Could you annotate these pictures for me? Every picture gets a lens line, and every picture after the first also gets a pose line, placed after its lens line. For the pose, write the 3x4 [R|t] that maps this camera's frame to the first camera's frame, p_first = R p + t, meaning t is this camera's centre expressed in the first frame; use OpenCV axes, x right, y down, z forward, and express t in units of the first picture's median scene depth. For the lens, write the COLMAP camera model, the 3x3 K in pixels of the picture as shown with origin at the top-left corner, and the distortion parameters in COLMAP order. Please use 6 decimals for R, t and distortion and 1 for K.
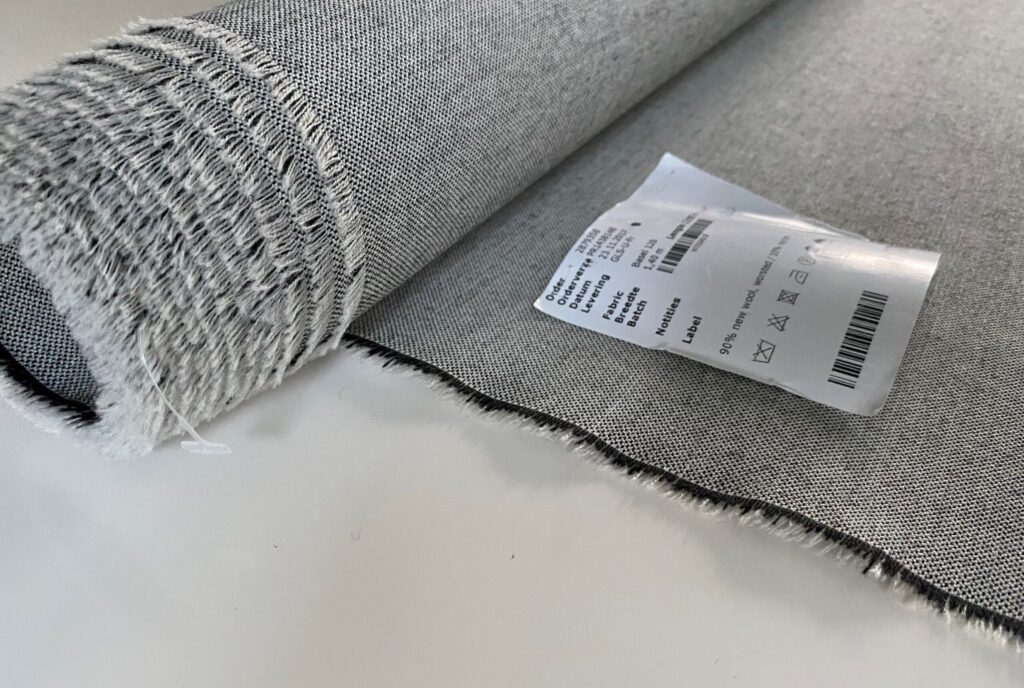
lens RADIAL K [[754.2, 0, 512.0], [0, 754.2, 344.0], [0, 0, 1]] dist [-0.001521, -0.003792]
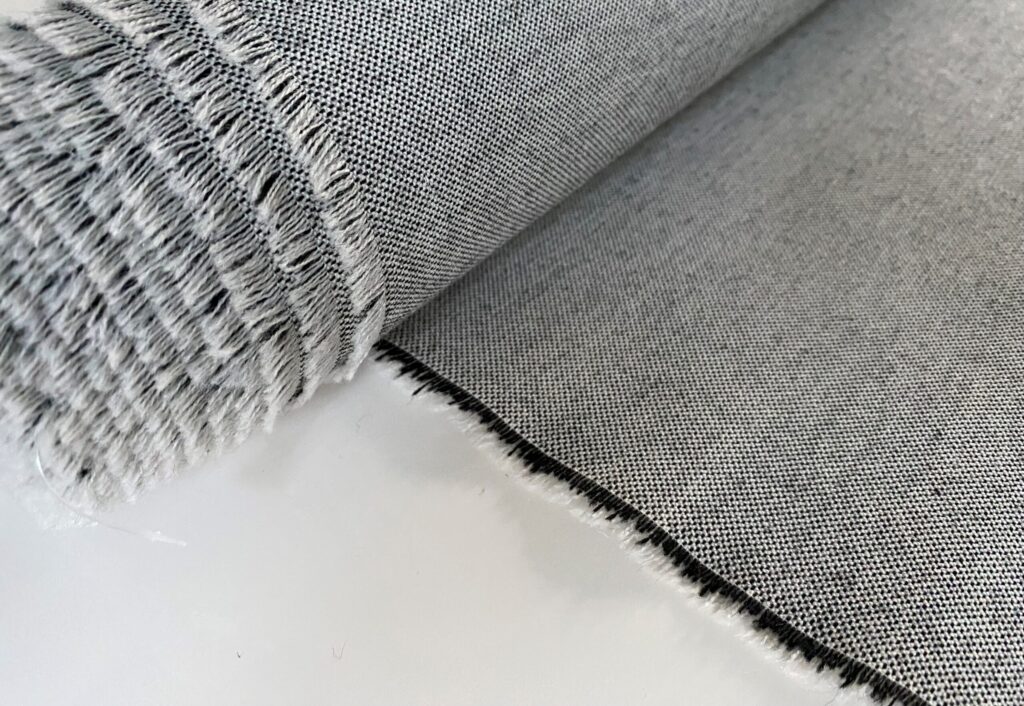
lens RADIAL K [[829.1, 0, 512.0], [0, 829.1, 353.0], [0, 0, 1]] dist [-0.023221, 0.004968]
pose [[0.989740, 0.097728, -0.104228, 0.034246], [-0.087724, 0.991450, 0.096602, -0.165888], [0.112777, -0.086468, 0.989851, 0.204271]]
